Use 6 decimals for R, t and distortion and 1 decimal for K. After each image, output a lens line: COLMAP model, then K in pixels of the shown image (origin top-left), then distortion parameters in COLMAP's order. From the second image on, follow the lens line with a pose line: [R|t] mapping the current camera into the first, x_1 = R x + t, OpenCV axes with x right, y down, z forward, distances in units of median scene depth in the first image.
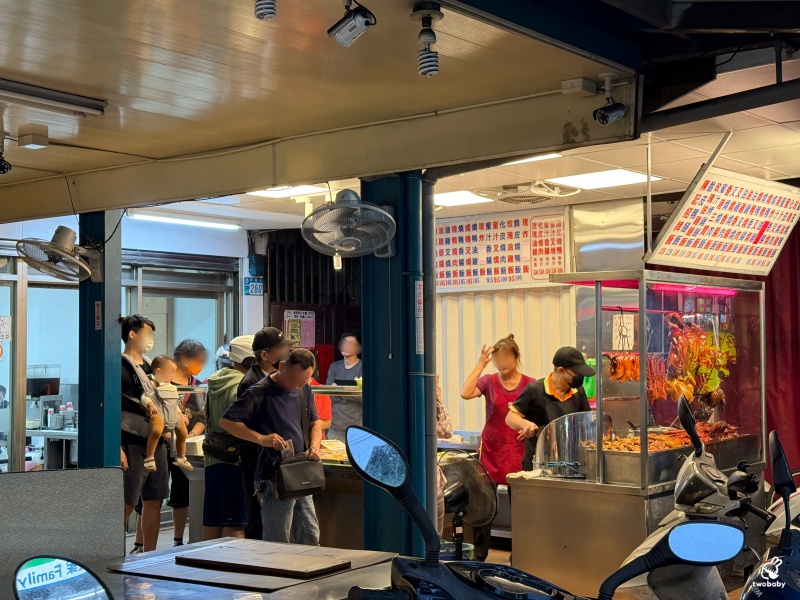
lens RADIAL K [[1147.7, 0, 401.7], [0, 1147.7, 301.5], [0, 0, 1]] dist [0.247463, 0.000000]
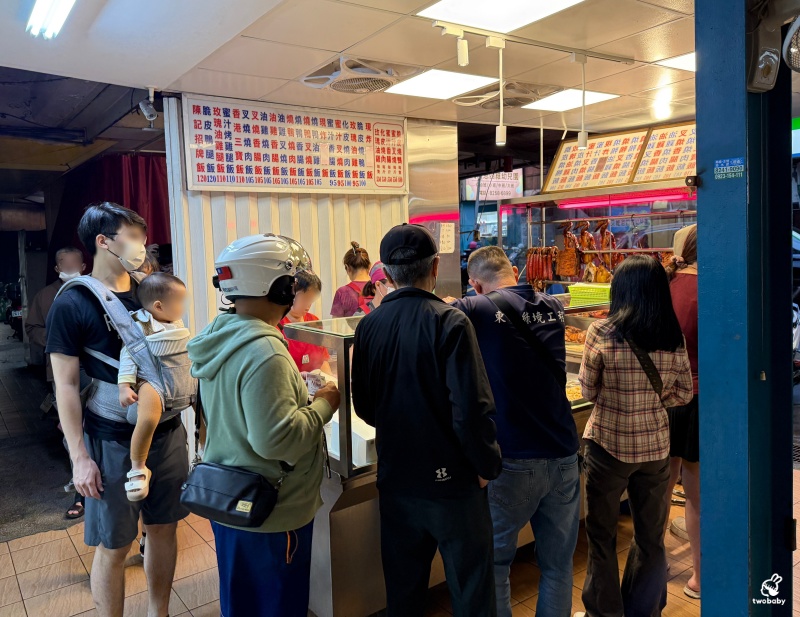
lens RADIAL K [[652.7, 0, 398.9], [0, 652.7, 305.4], [0, 0, 1]] dist [0.042828, -0.001525]
pose [[0.271561, -0.074211, 0.959556, -0.426659], [-0.002289, 0.996970, 0.077752, 0.039256], [-0.962418, -0.023311, 0.270569, 0.806129]]
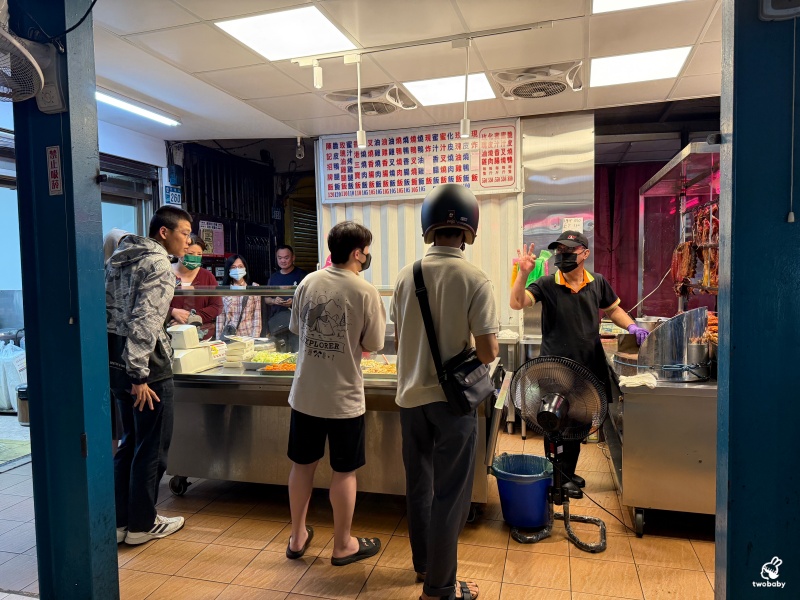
lens RADIAL K [[568.8, 0, 400.8], [0, 568.8, 301.4], [0, 0, 1]] dist [0.093608, -0.009871]
pose [[0.927247, -0.028522, 0.373362, -0.162313], [-0.007799, 0.995408, 0.095409, 0.037296], [-0.374368, -0.091379, 0.922767, 0.501330]]
